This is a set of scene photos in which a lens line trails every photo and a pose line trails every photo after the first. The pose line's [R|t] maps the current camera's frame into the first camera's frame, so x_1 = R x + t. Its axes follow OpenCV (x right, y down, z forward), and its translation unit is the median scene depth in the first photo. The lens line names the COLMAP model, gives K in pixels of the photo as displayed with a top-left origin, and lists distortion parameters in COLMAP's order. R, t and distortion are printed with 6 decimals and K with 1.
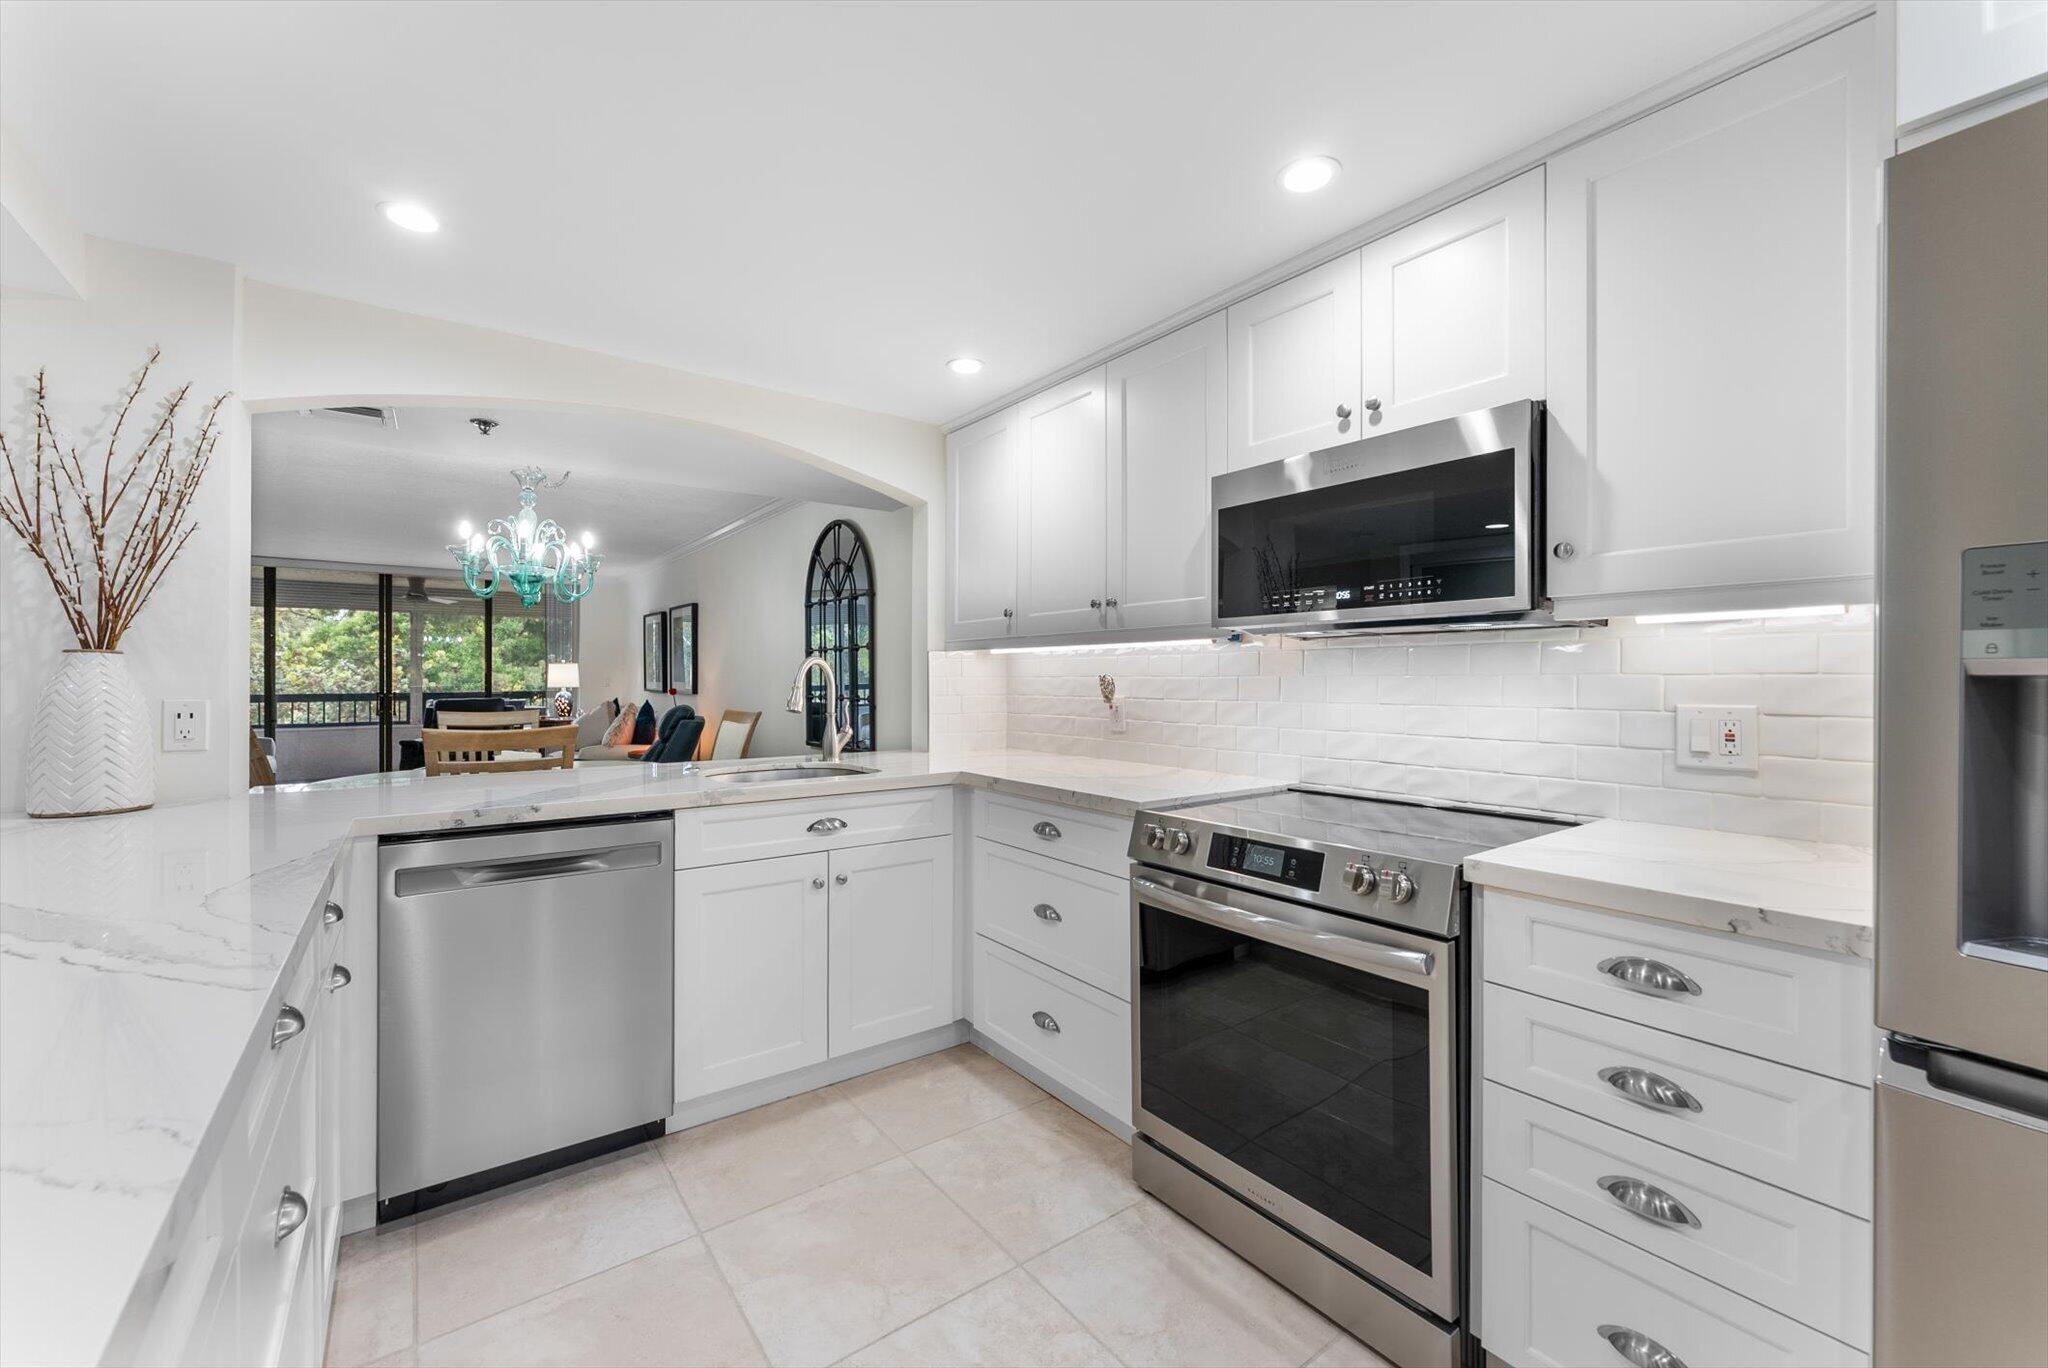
lens RADIAL K [[819.1, 0, 1022.9], [0, 819.1, 677.3], [0, 0, 1]] dist [0.001595, -0.001134]
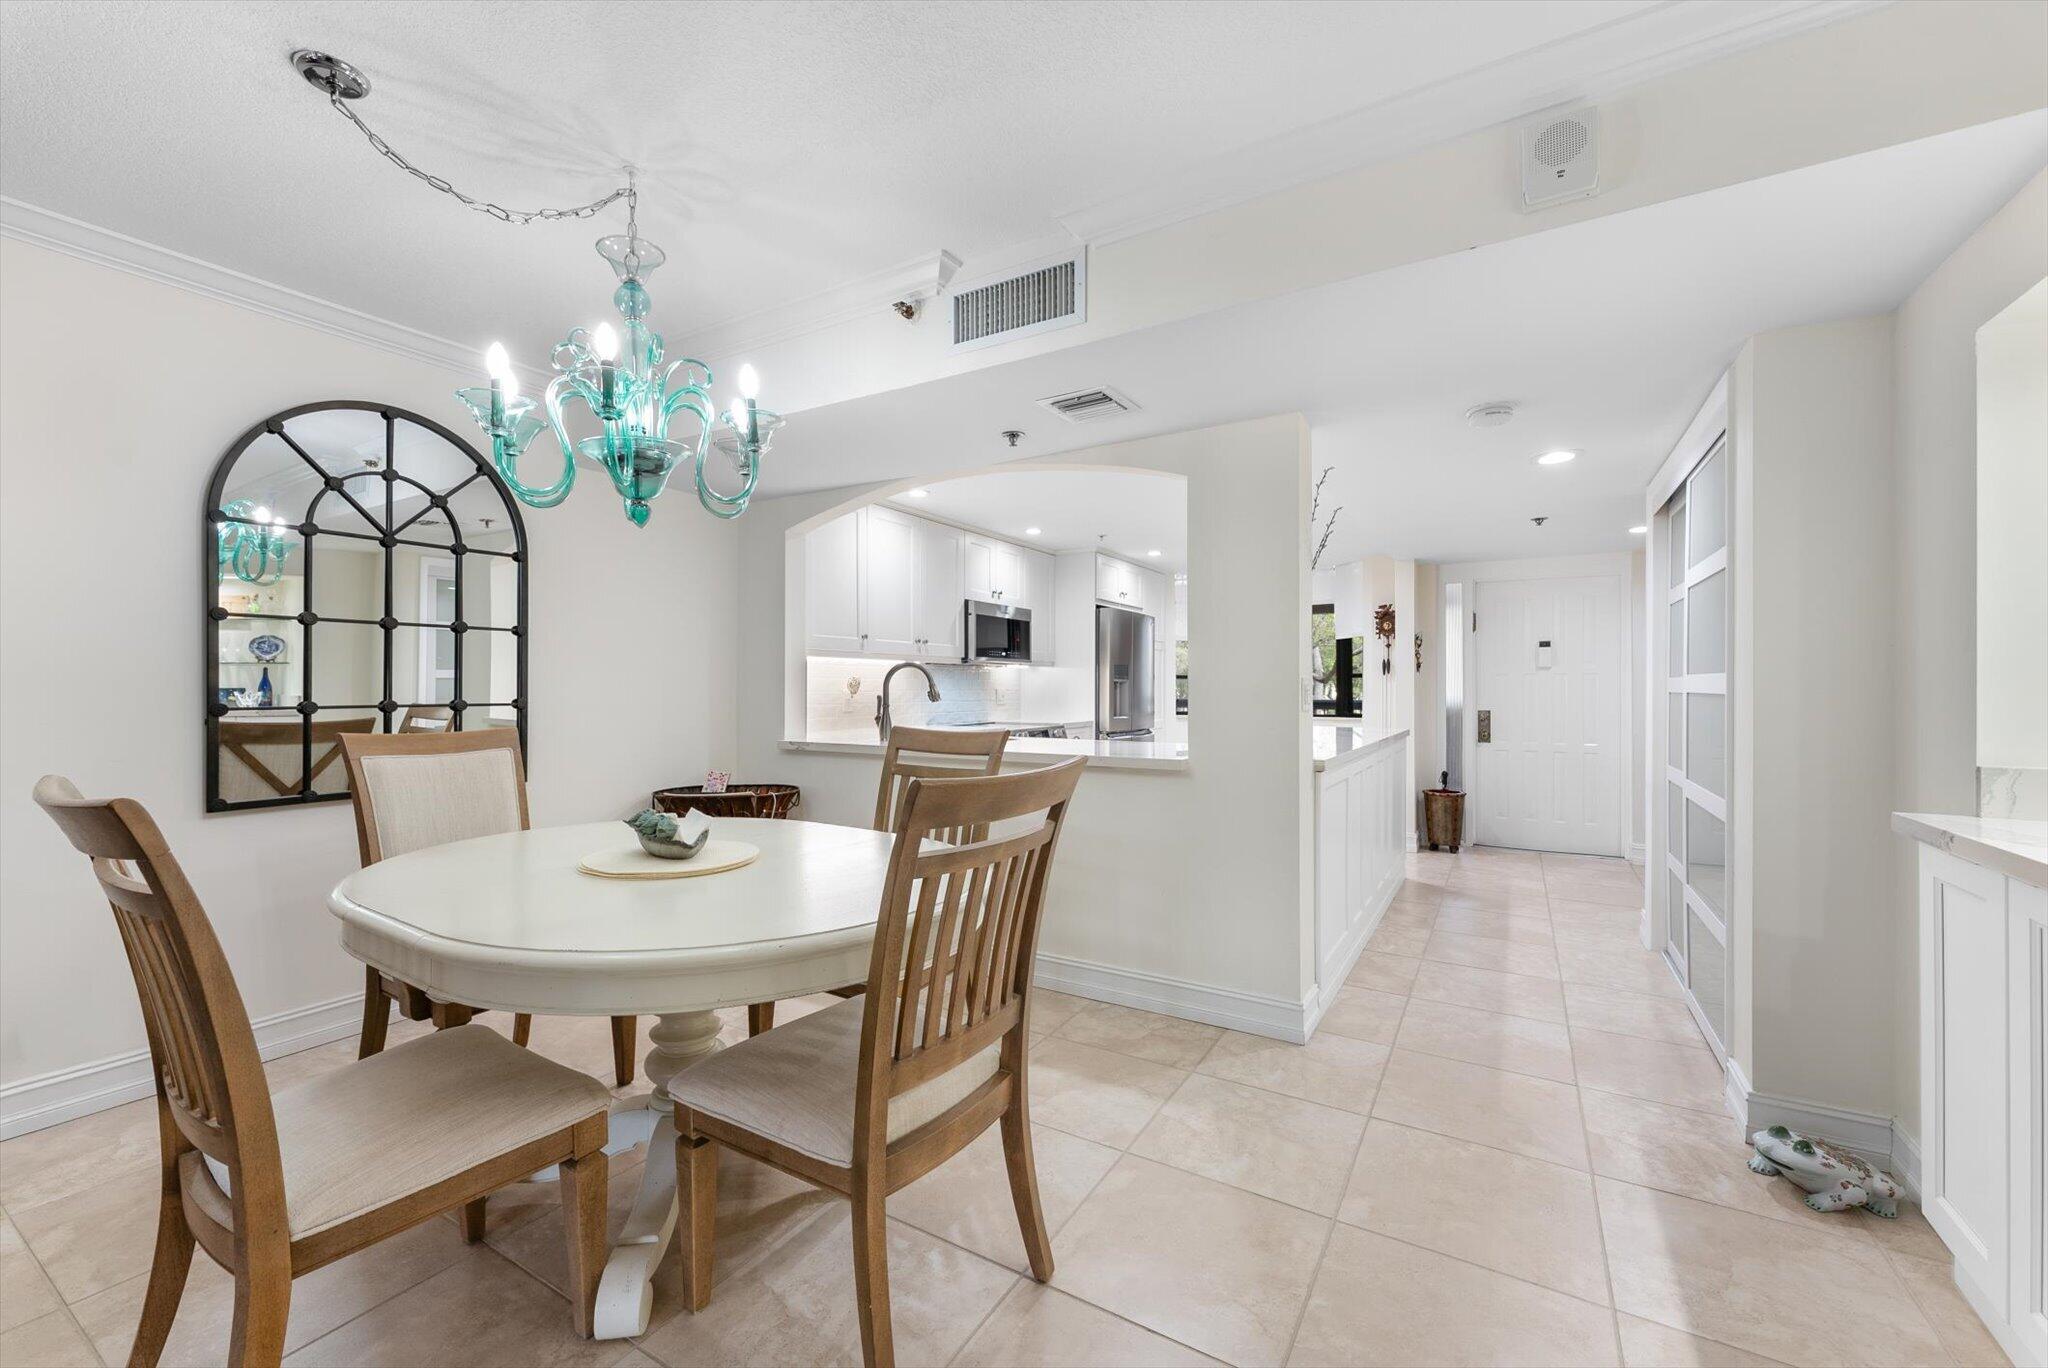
lens RADIAL K [[819.1, 0, 1019.5], [0, 819.1, 684.8], [0, 0, 1]] dist [0.001595, -0.001134]
pose [[-0.376773, 0.001994, 0.926304, -2.207881], [-0.002947, 0.999990, -0.003352, 0.023663], [-0.926301, -0.003993, -0.376763, 1.867964]]
